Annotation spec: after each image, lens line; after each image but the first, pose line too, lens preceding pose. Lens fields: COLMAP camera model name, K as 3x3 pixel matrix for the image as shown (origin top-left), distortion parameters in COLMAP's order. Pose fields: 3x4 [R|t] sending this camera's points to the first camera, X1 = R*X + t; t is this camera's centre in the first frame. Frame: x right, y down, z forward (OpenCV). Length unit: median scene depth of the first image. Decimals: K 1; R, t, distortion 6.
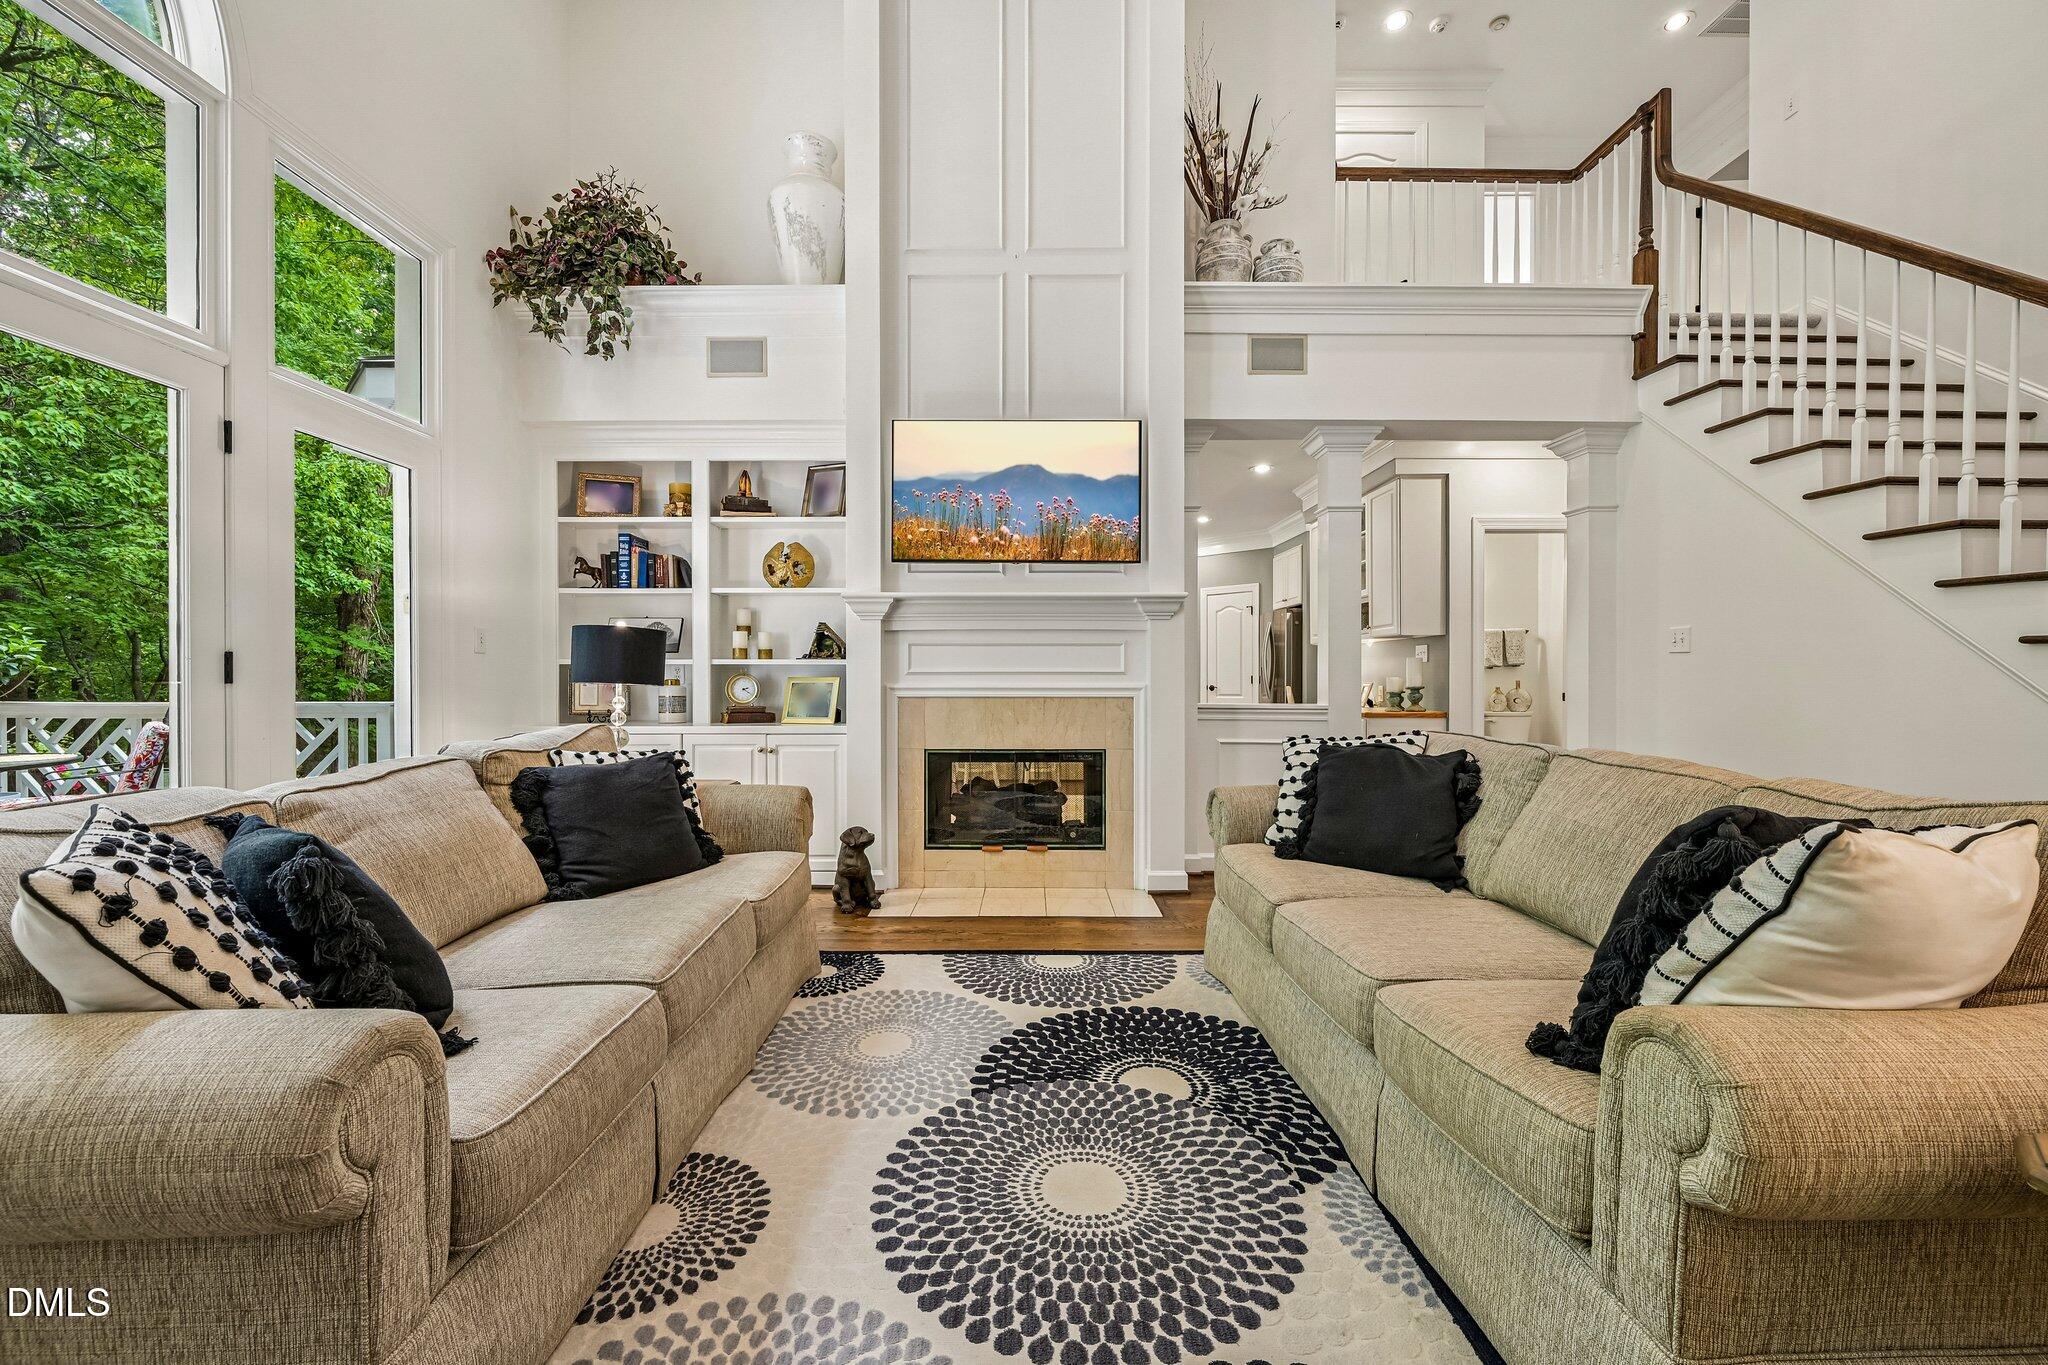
lens RADIAL K [[822.5, 0, 1024.0], [0, 822.5, 682.5], [0, 0, 1]] dist [-0.000913, -0.000365]
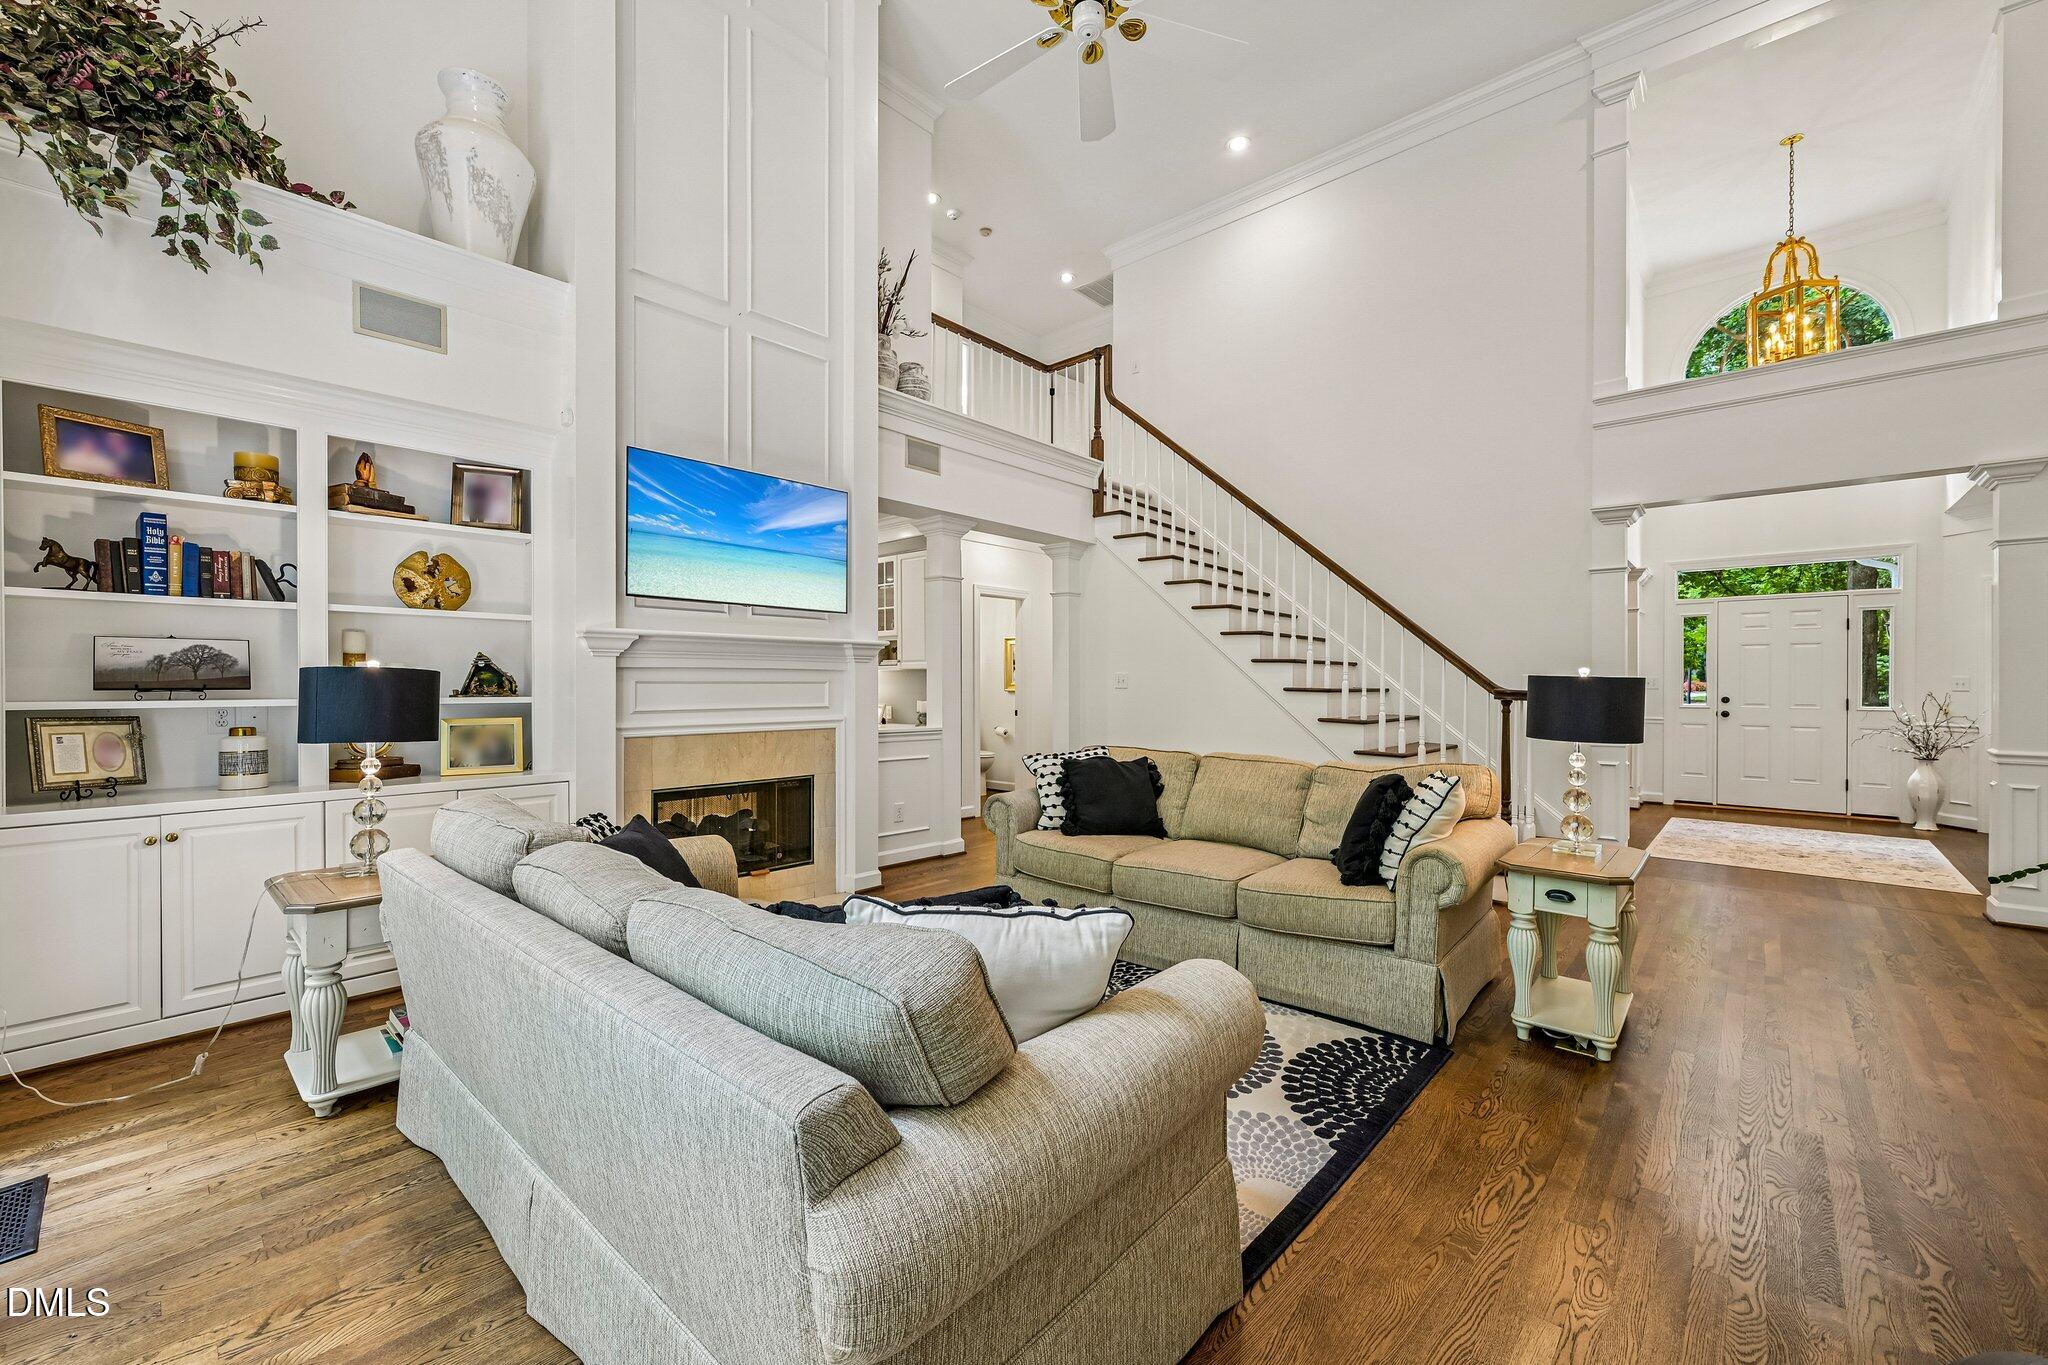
lens RADIAL K [[814.1, 0, 1022.7], [0, 814.1, 689.0], [0, 0, 1]] dist [-0.000470, -0.000160]
pose [[0.676462, -0.004485, 0.736464, -0.532769], [0.004626, 0.999988, 0.001840, -0.038075], [-0.736463, 0.002163, 0.676474, 0.029551]]
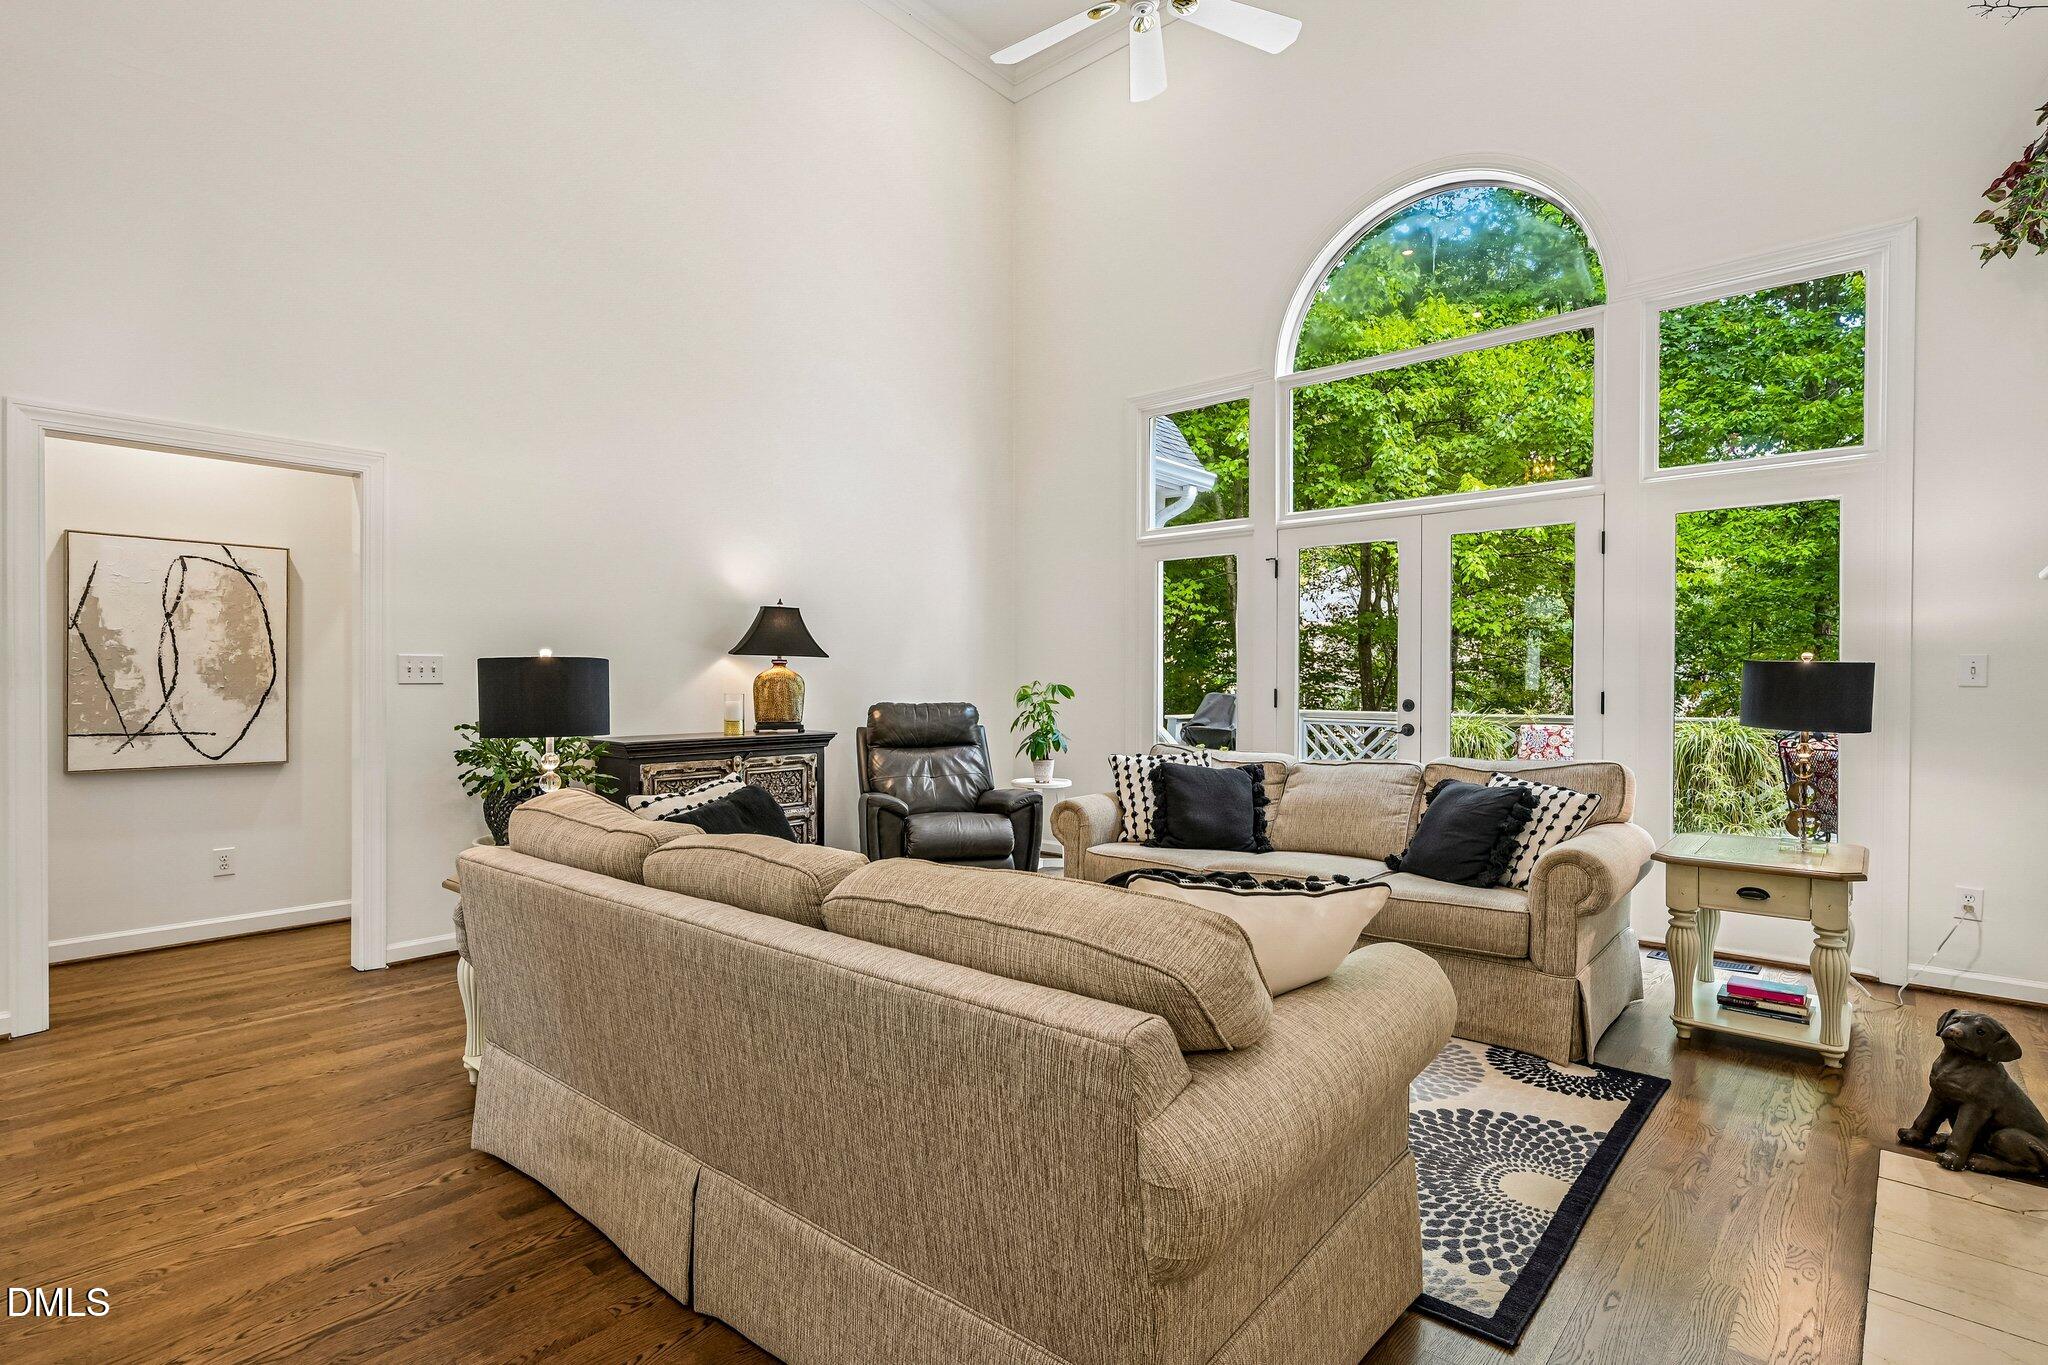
lens RADIAL K [[987.7, 0, 1018.9], [0, 987.7, 684.0], [0, 0, 1]] dist [0.000583, 0.000394]
pose [[-0.663112, 0.000226, -0.748520, 0.642988], [-0.006750, 0.999957, 0.006281, -0.036437], [0.748490, 0.009217, -0.663082, 0.935080]]
